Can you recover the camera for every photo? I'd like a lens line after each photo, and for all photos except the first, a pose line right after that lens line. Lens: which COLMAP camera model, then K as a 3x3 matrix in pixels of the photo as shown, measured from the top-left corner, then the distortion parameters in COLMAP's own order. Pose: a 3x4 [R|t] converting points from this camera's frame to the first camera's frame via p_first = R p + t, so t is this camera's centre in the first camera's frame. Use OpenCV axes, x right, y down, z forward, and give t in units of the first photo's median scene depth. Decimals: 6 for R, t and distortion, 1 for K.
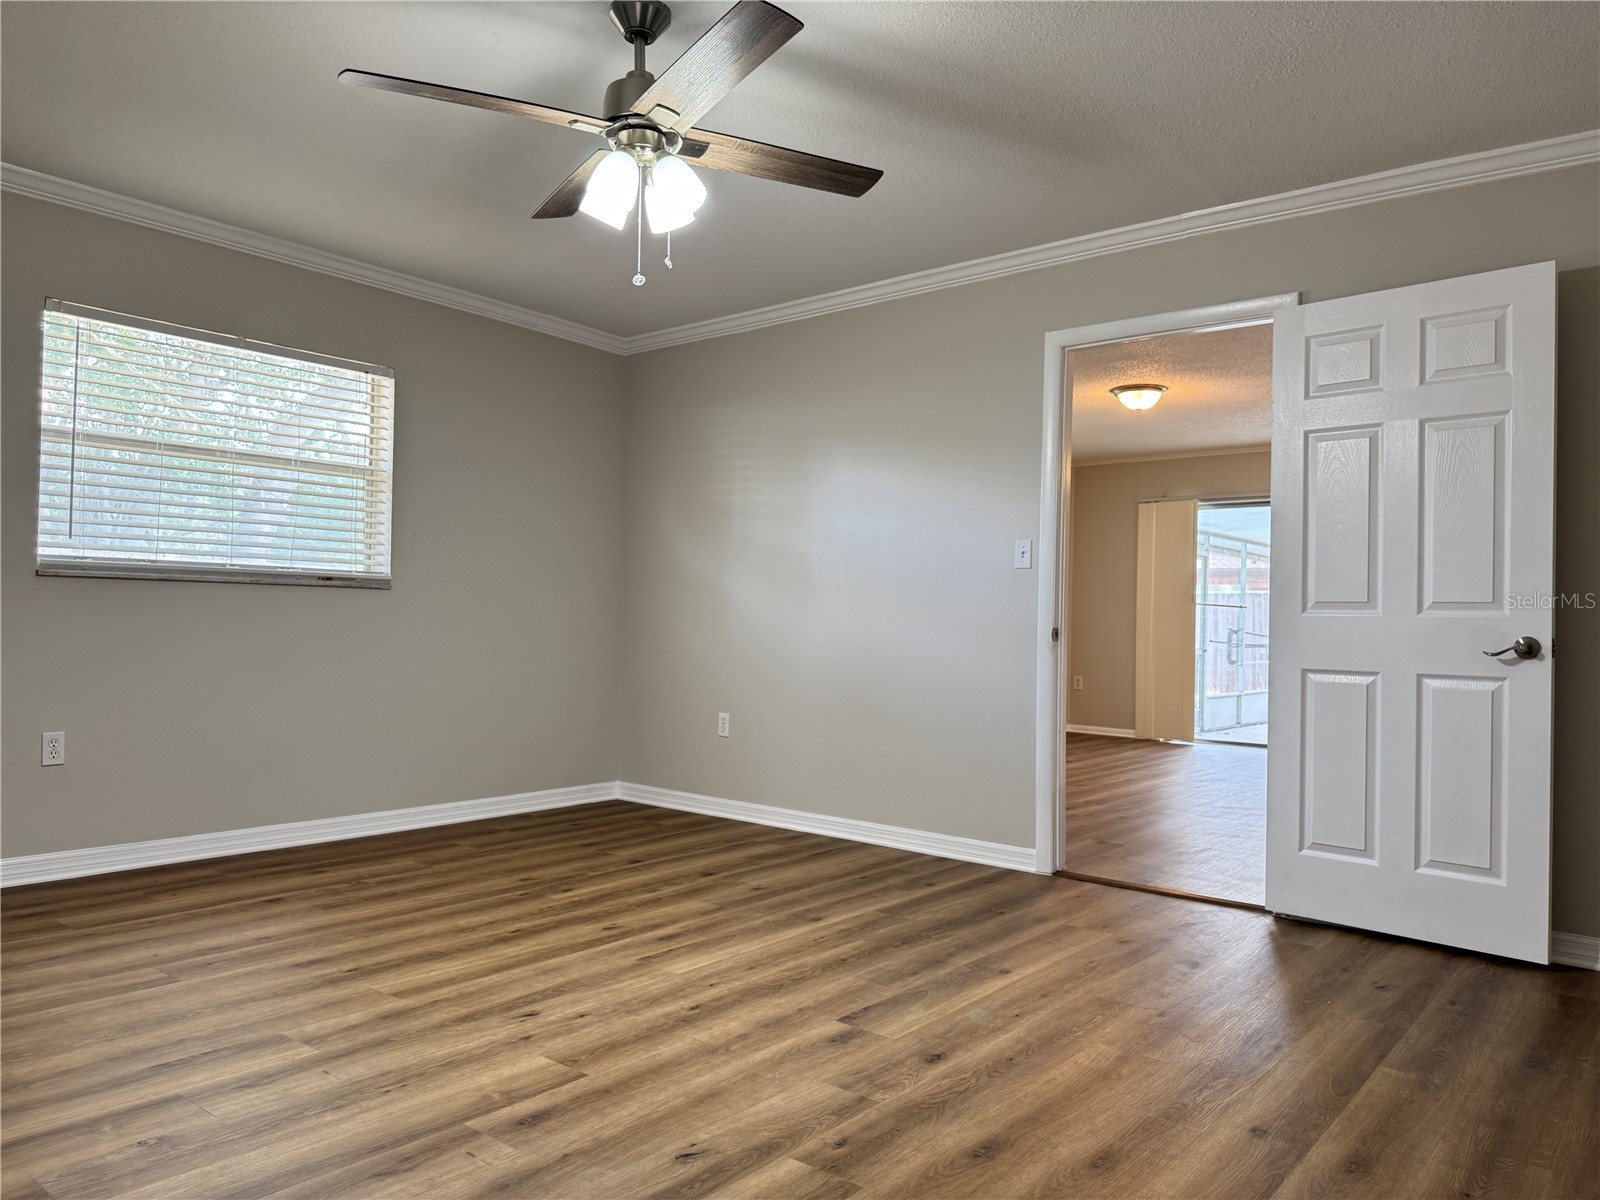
lens RADIAL K [[1131.0, 0, 795.7], [0, 1131.0, 601.0], [0, 0, 1]] dist [0.062259, -0.068394]
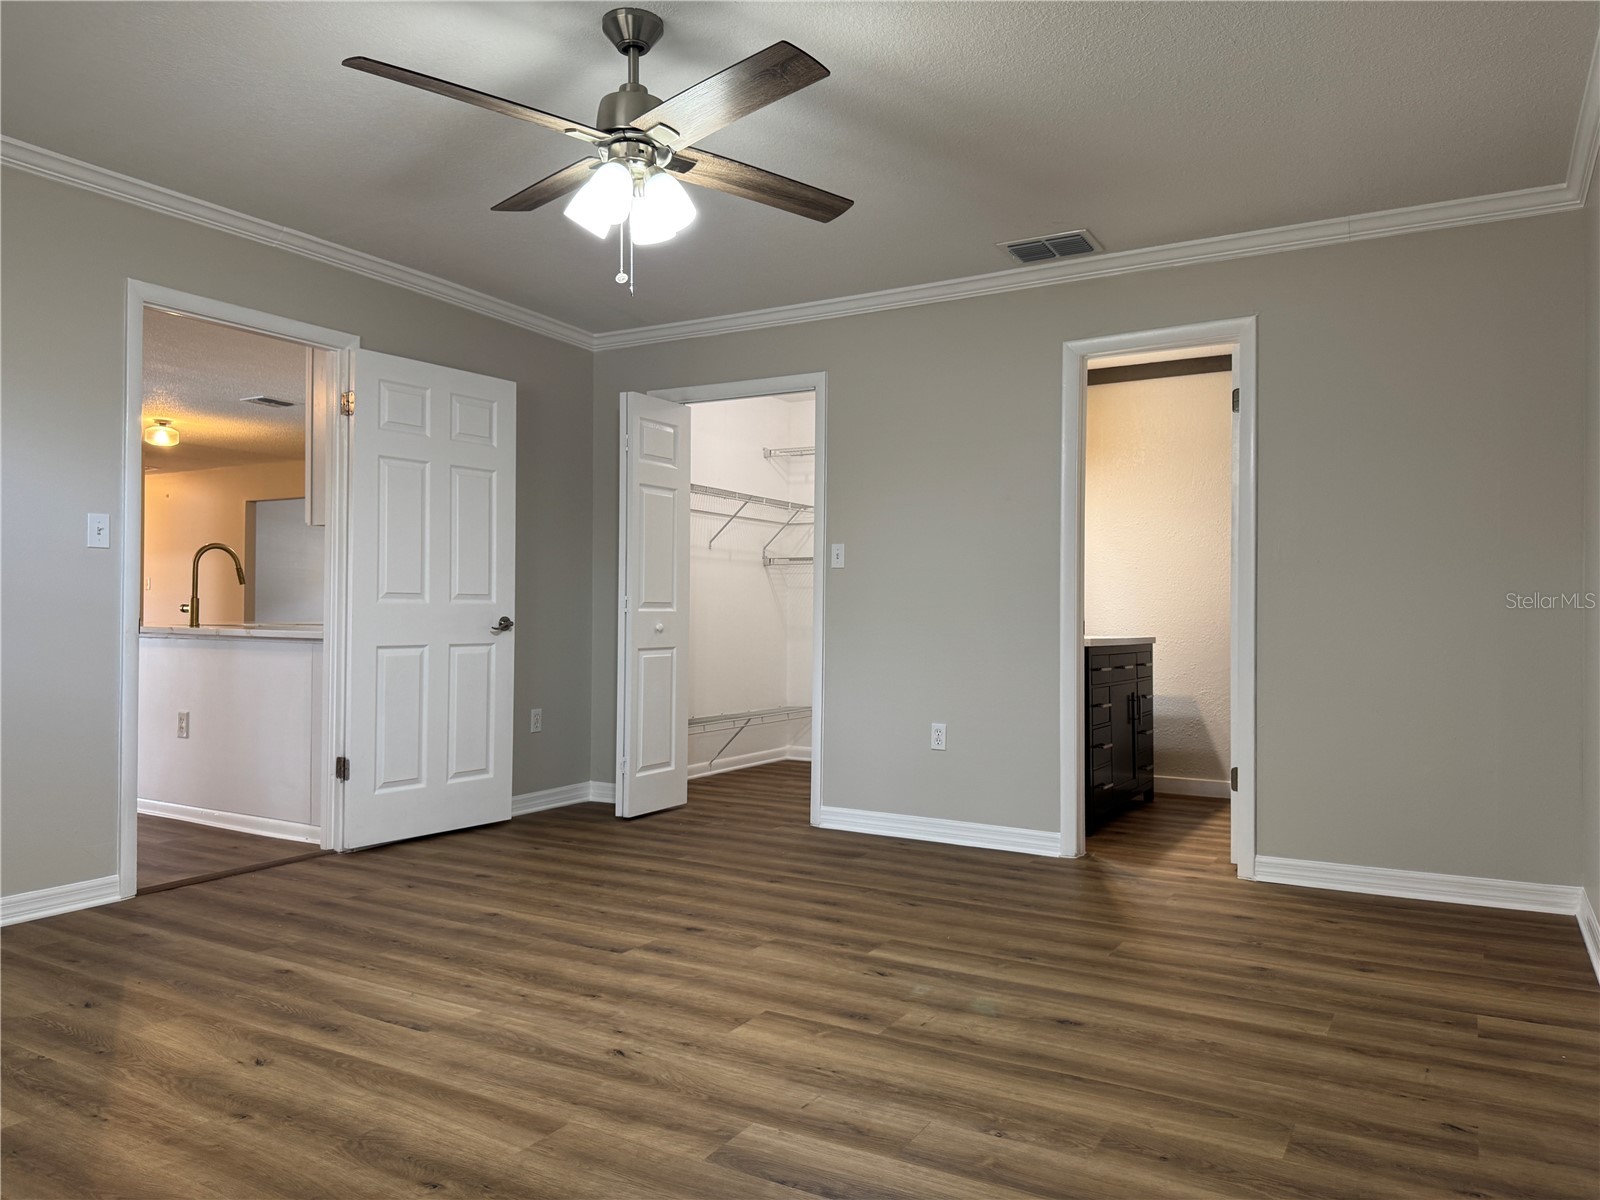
lens RADIAL K [[1131.0, 0, 799.0], [0, 1131.0, 596.1], [0, 0, 1]] dist [0.062259, -0.068394]
pose [[-0.152872, -0.004078, 0.988238, -1.059648], [-0.021112, 0.999777, 0.000860, -0.007573], [-0.988020, -0.020732, -0.152924, 0.917207]]
